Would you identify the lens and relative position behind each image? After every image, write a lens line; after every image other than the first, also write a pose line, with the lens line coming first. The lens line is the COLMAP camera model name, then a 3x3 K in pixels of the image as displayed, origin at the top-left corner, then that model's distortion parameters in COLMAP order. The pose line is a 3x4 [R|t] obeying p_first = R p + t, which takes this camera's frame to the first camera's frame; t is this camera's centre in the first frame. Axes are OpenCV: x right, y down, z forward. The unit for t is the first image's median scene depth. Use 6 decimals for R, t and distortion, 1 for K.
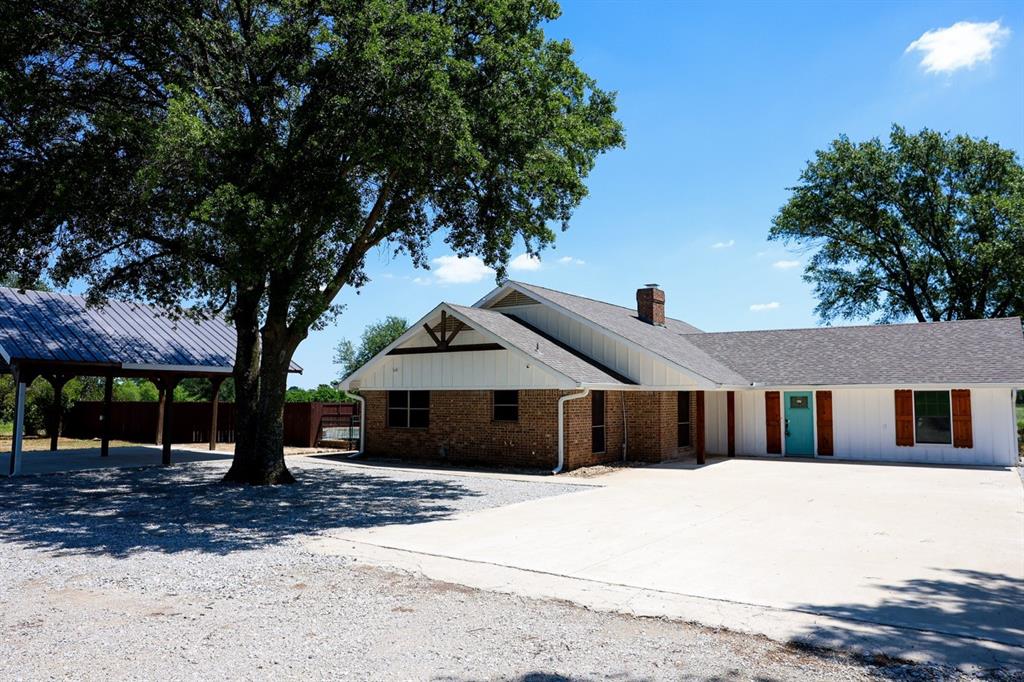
lens RADIAL K [[706.6, 0, 516.2], [0, 706.6, 338.3], [0, 0, 1]] dist [-0.117049, 0.097438]
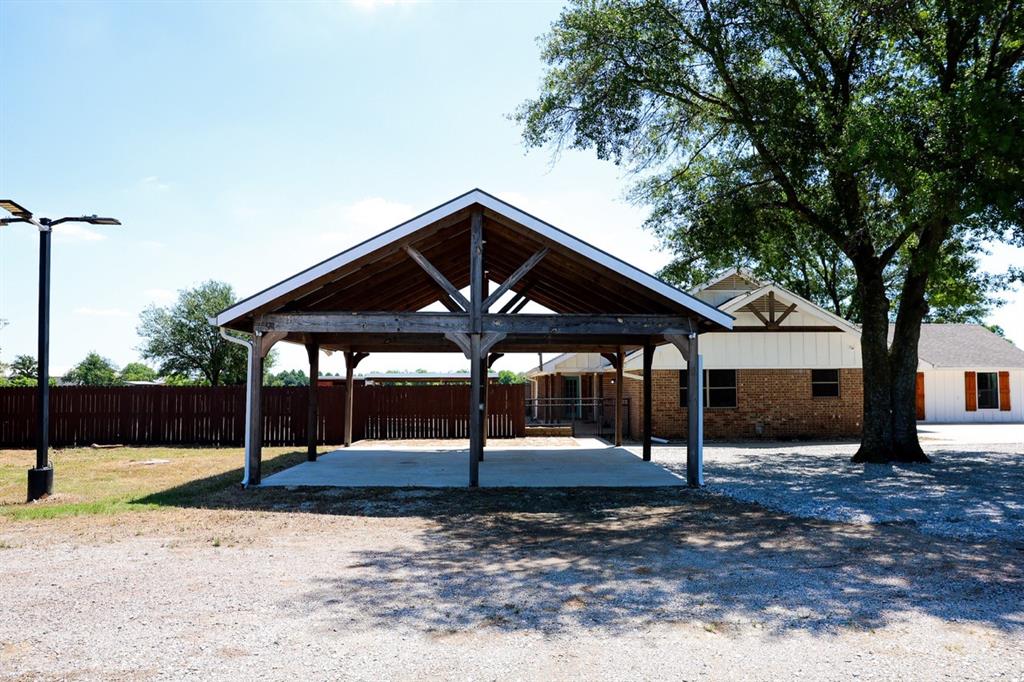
lens RADIAL K [[706.6, 0, 516.2], [0, 706.6, 338.3], [0, 0, 1]] dist [-0.117049, 0.097438]
pose [[0.811754, 0.034082, 0.583004, -0.980266], [-0.047699, 0.998830, 0.008023, 0.037993], [-0.582048, -0.034321, 0.812430, 0.386659]]
